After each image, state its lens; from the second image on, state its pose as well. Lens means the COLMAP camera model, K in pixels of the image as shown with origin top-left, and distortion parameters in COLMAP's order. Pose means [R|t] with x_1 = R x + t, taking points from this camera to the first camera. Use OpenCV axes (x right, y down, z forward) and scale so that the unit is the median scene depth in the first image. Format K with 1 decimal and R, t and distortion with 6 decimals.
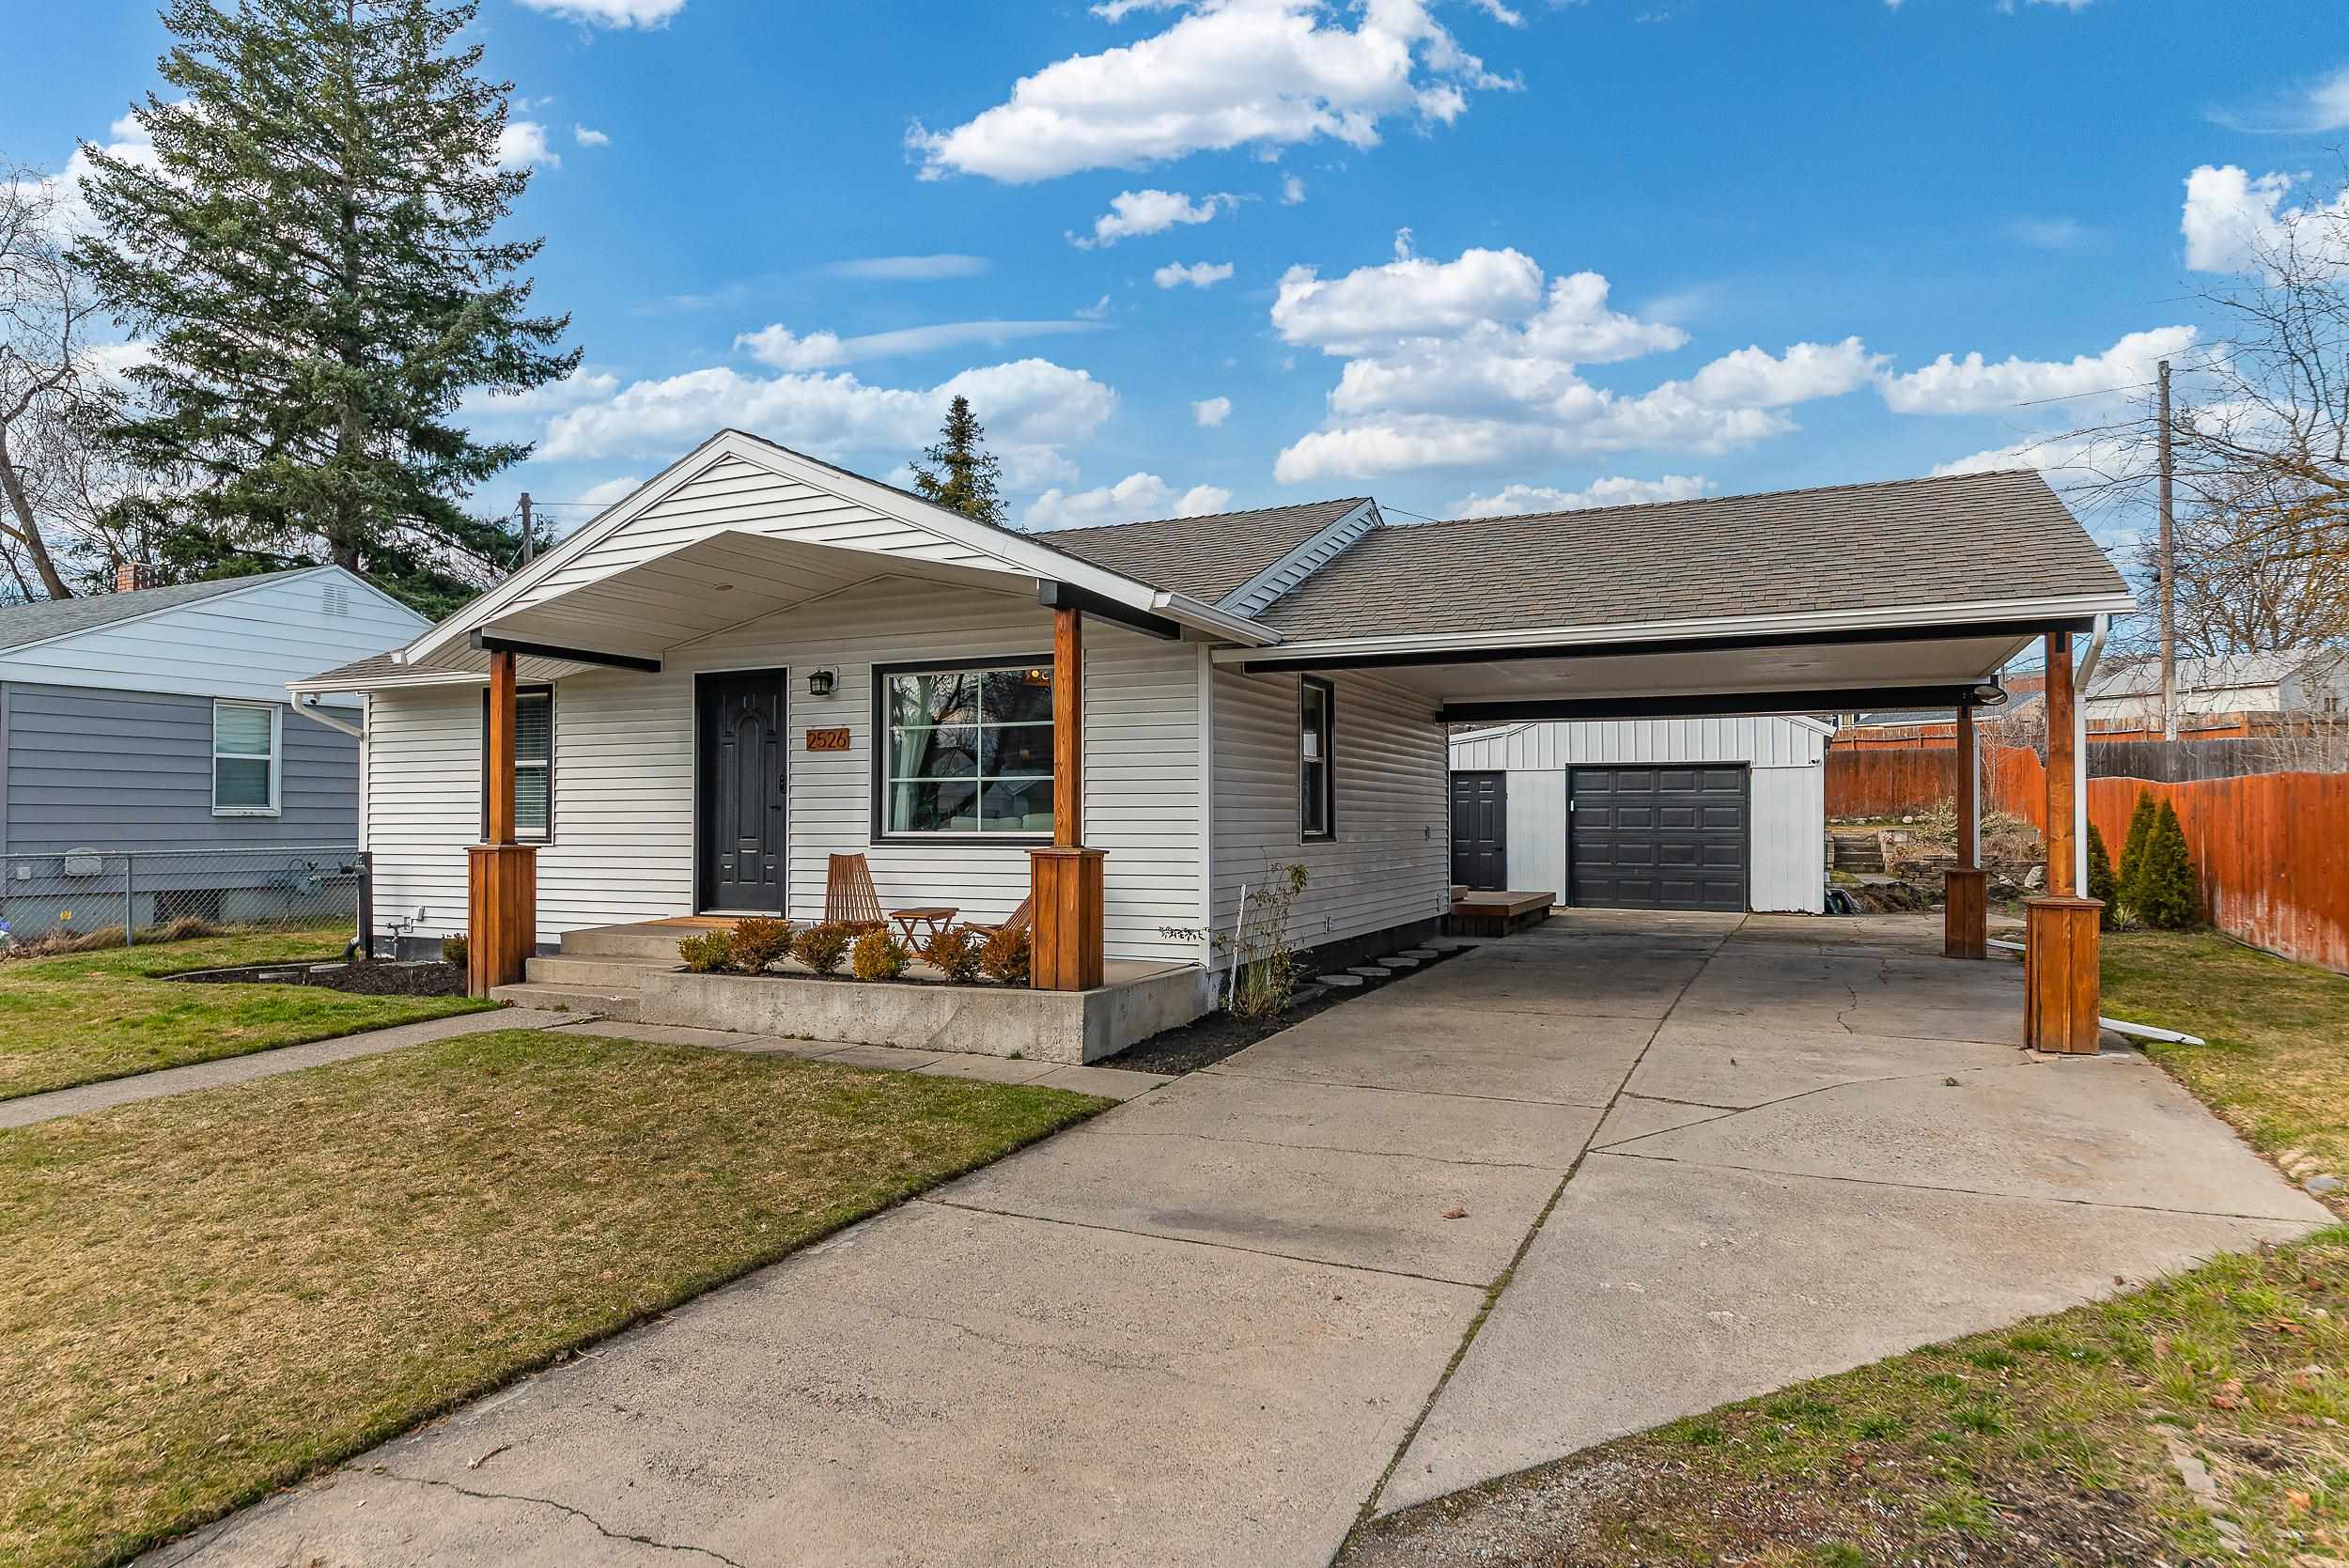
lens RADIAL K [[1383.2, 0, 1154.2], [0, 1383.2, 779.4], [0, 0, 1]] dist [0.022632, 0.001716]
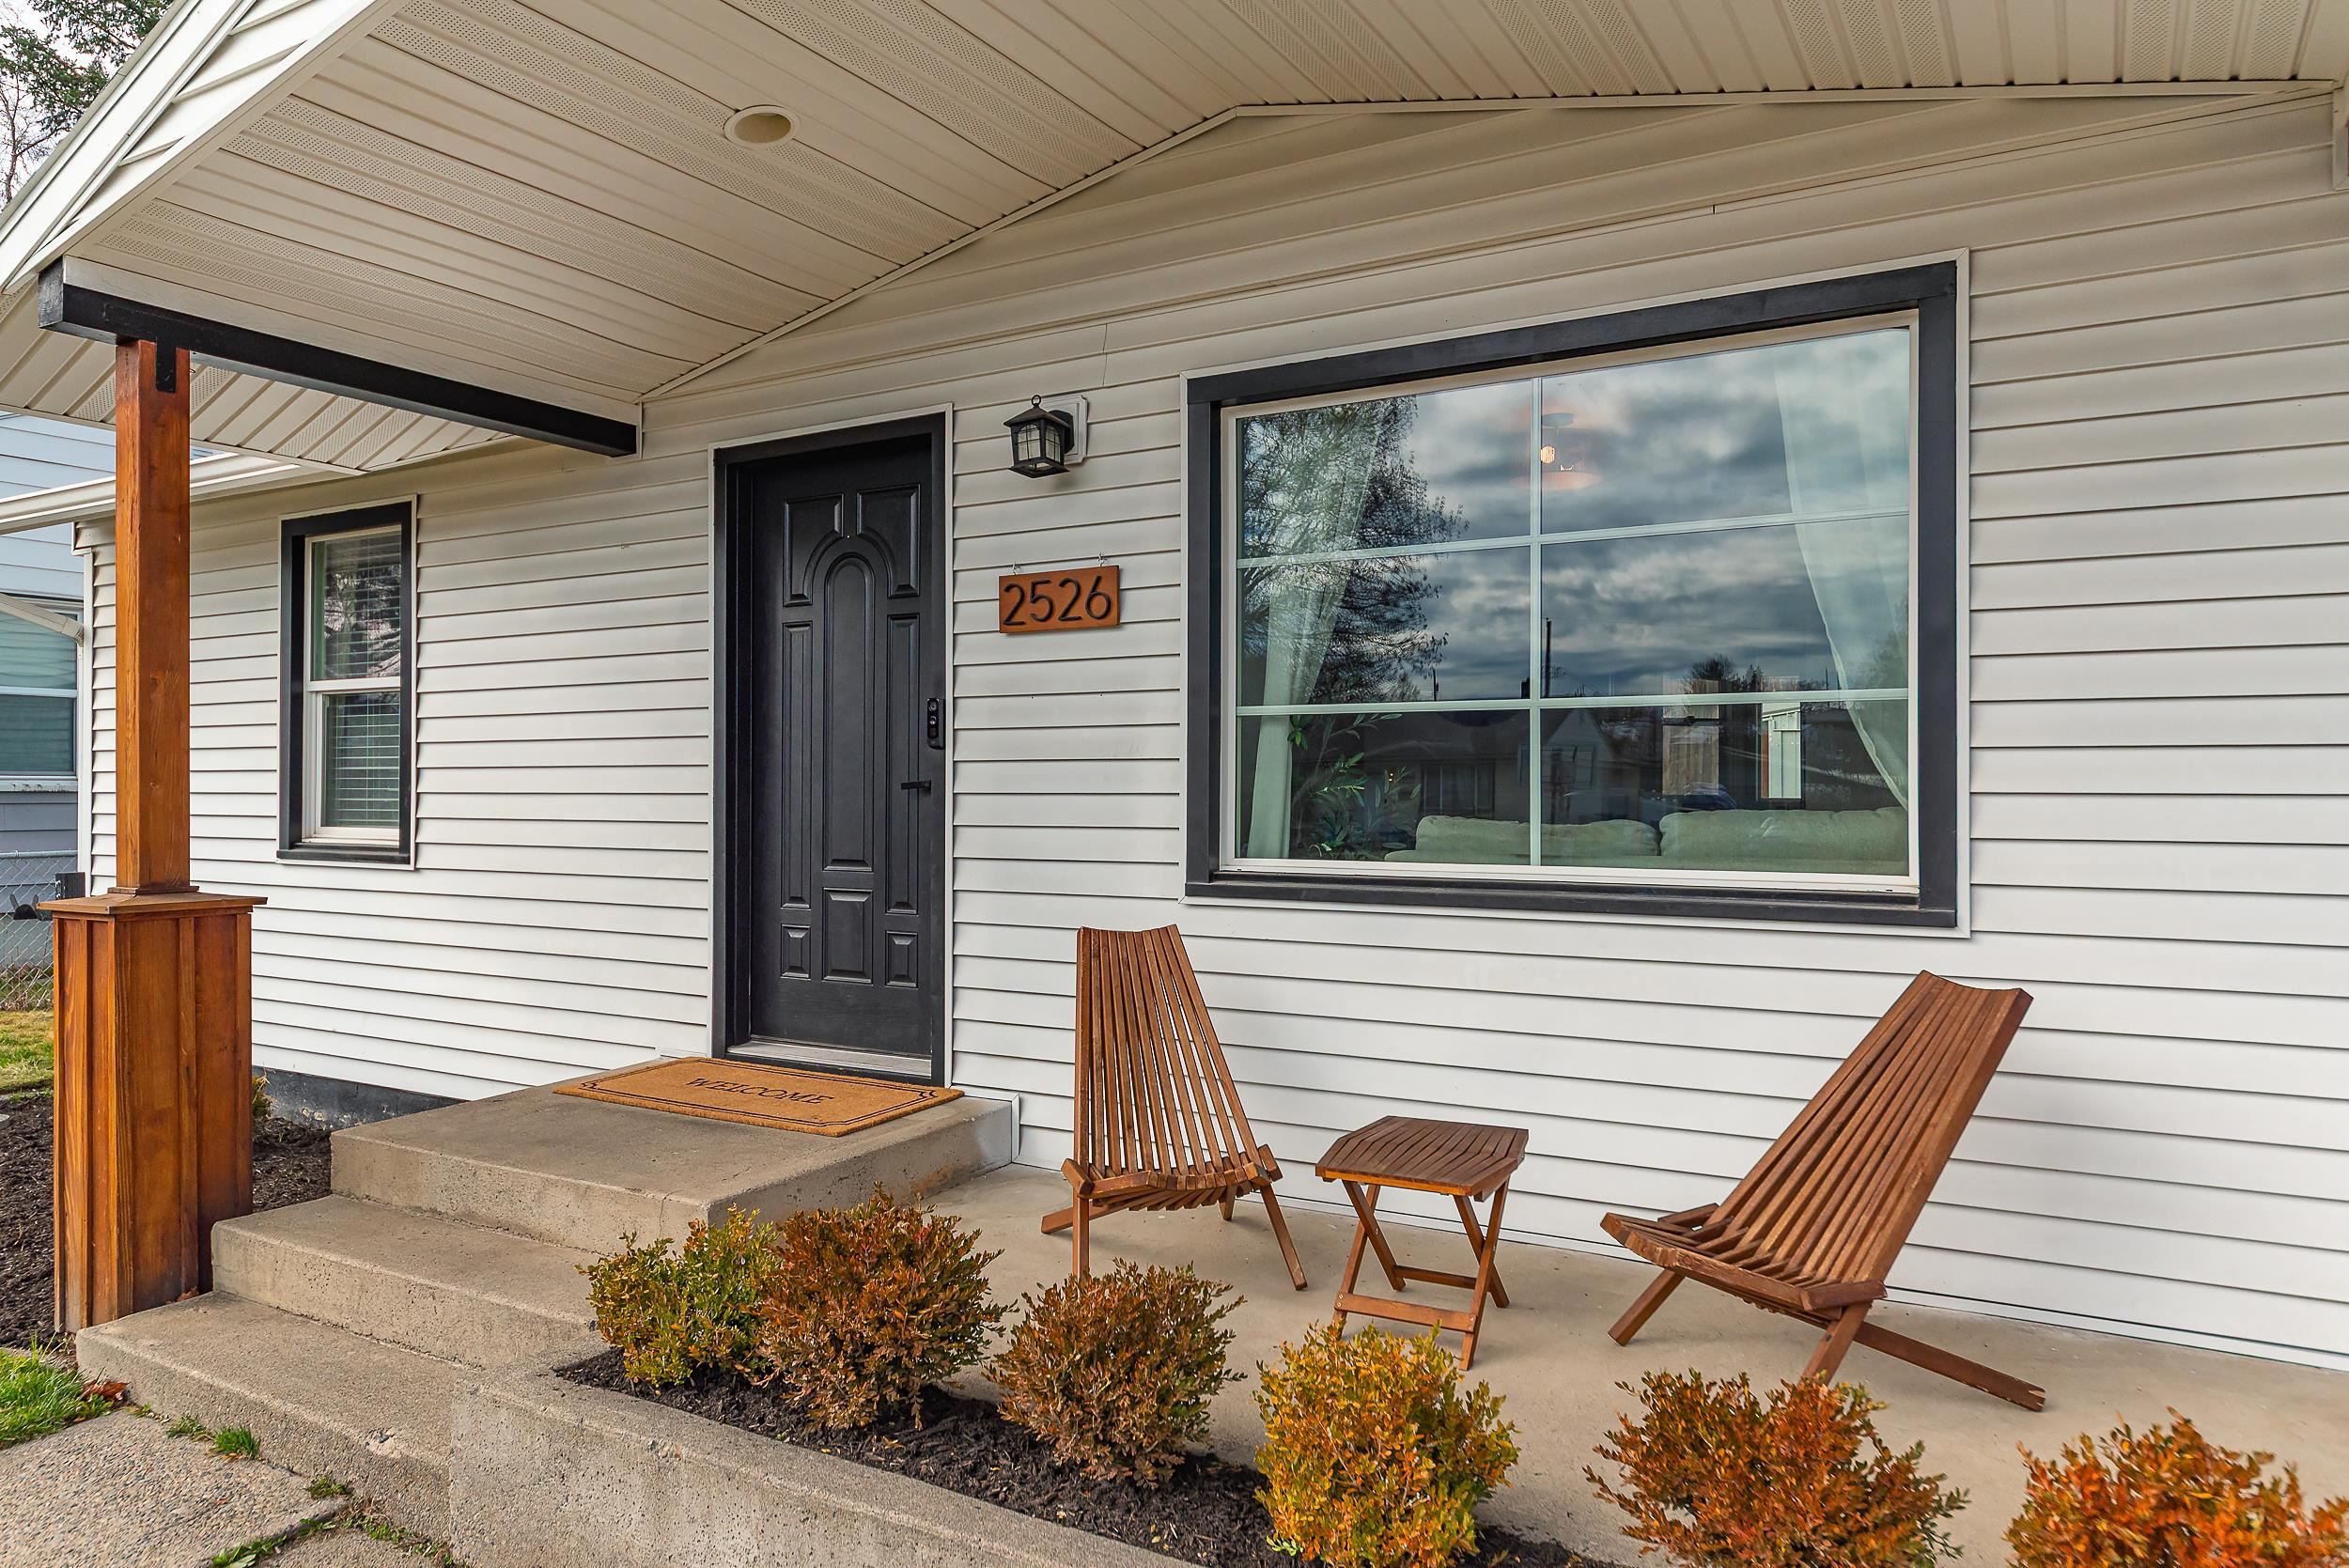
lens RADIAL K [[1484.9, 0, 1161.8], [0, 1484.9, 776.0], [0, 0, 1]] dist [0.009155, -0.000788]
pose [[0.996259, 0.006311, -0.086189, -0.176633], [-0.005287, 0.999913, 0.012107, 0.012505], [0.086258, -0.011606, 0.996205, 0.620155]]
